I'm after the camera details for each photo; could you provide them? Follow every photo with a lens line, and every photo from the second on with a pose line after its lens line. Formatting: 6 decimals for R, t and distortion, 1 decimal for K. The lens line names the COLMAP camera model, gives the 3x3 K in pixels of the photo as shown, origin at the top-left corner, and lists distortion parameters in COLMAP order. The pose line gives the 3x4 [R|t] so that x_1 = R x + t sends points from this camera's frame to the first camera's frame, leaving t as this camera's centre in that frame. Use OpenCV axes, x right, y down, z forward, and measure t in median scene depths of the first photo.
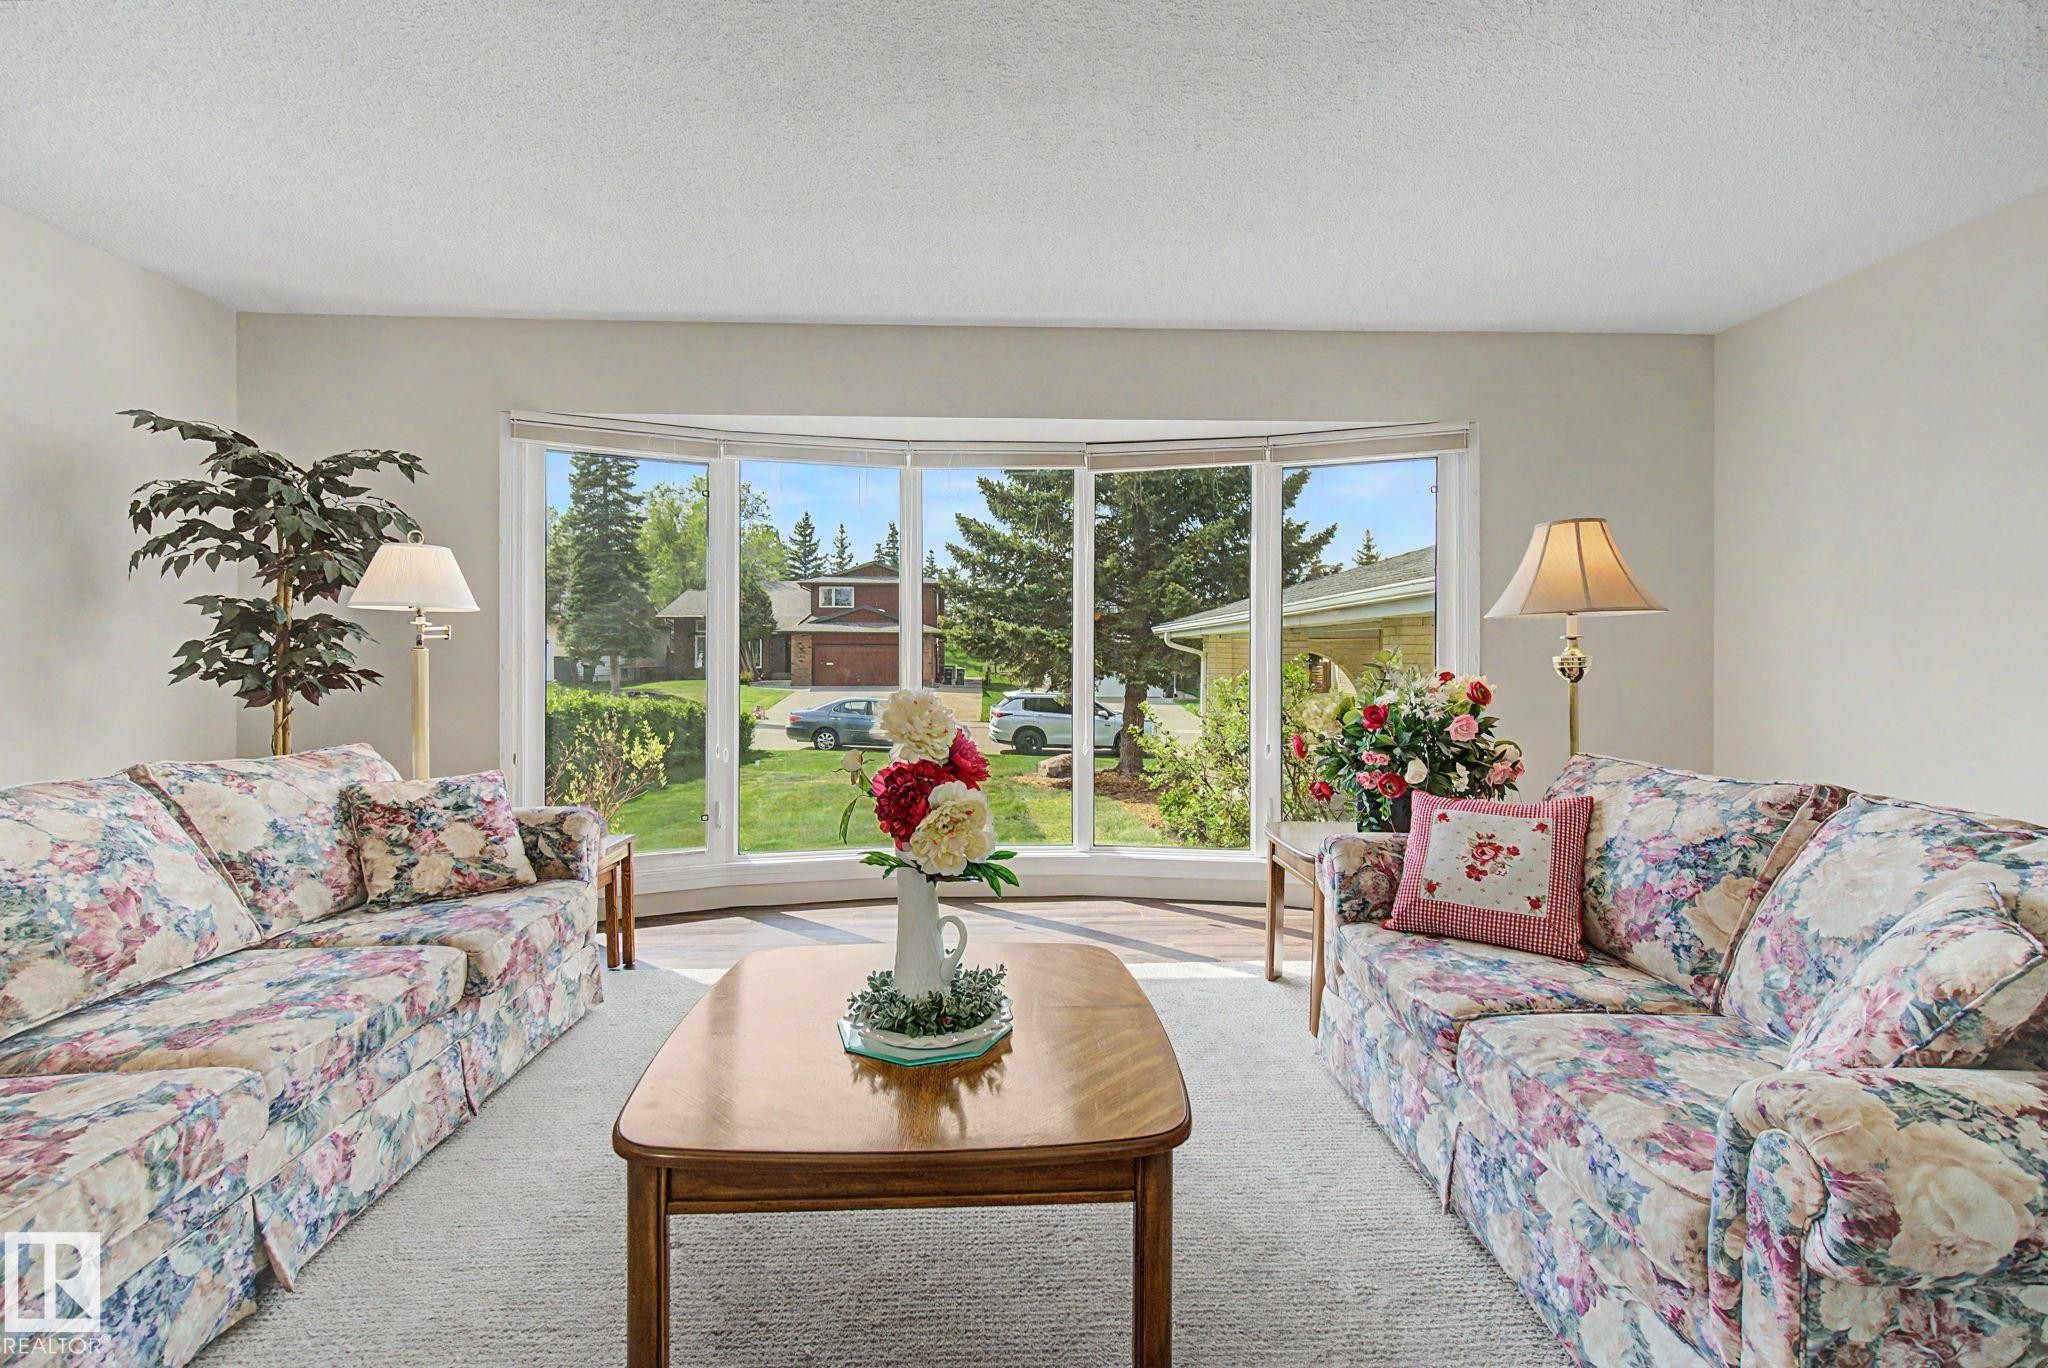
lens RADIAL K [[903.0, 0, 987.4], [0, 903.0, 667.2], [0, 0, 1]] dist [0.002363, 0.000300]
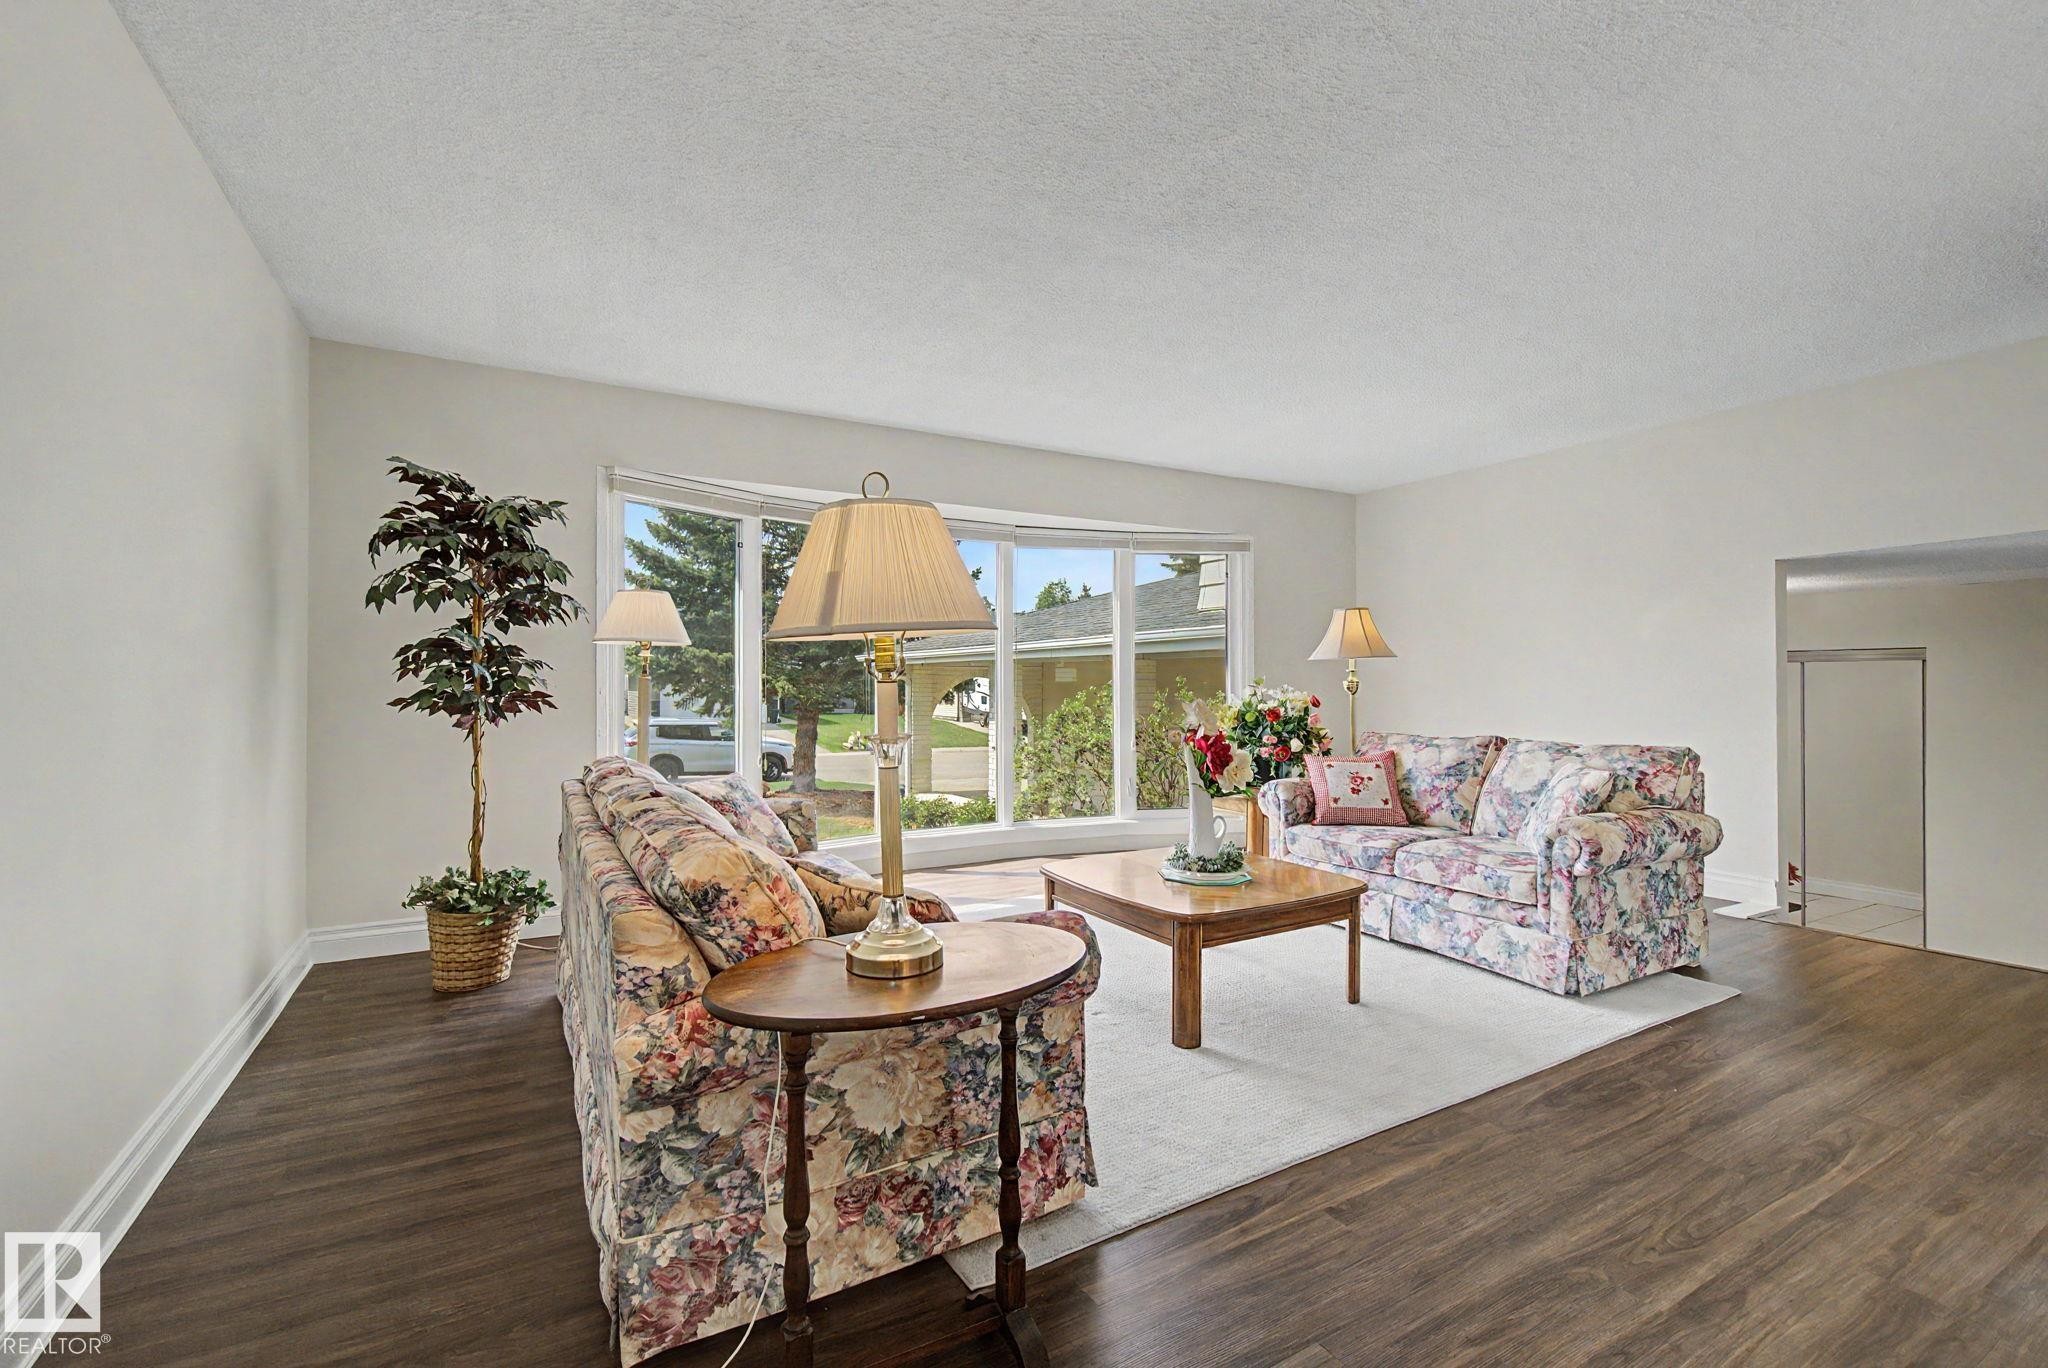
lens RADIAL K [[902.5, 0, 1008.7], [0, 902.5, 681.0], [0, 0, 1]] dist [-0.005138, -0.000340]
pose [[0.887625, 0.001773, 0.460564, -1.168639], [0.004623, 0.999908, -0.012759, 0.011553], [-0.460545, 0.013455, 0.887535, -0.448266]]
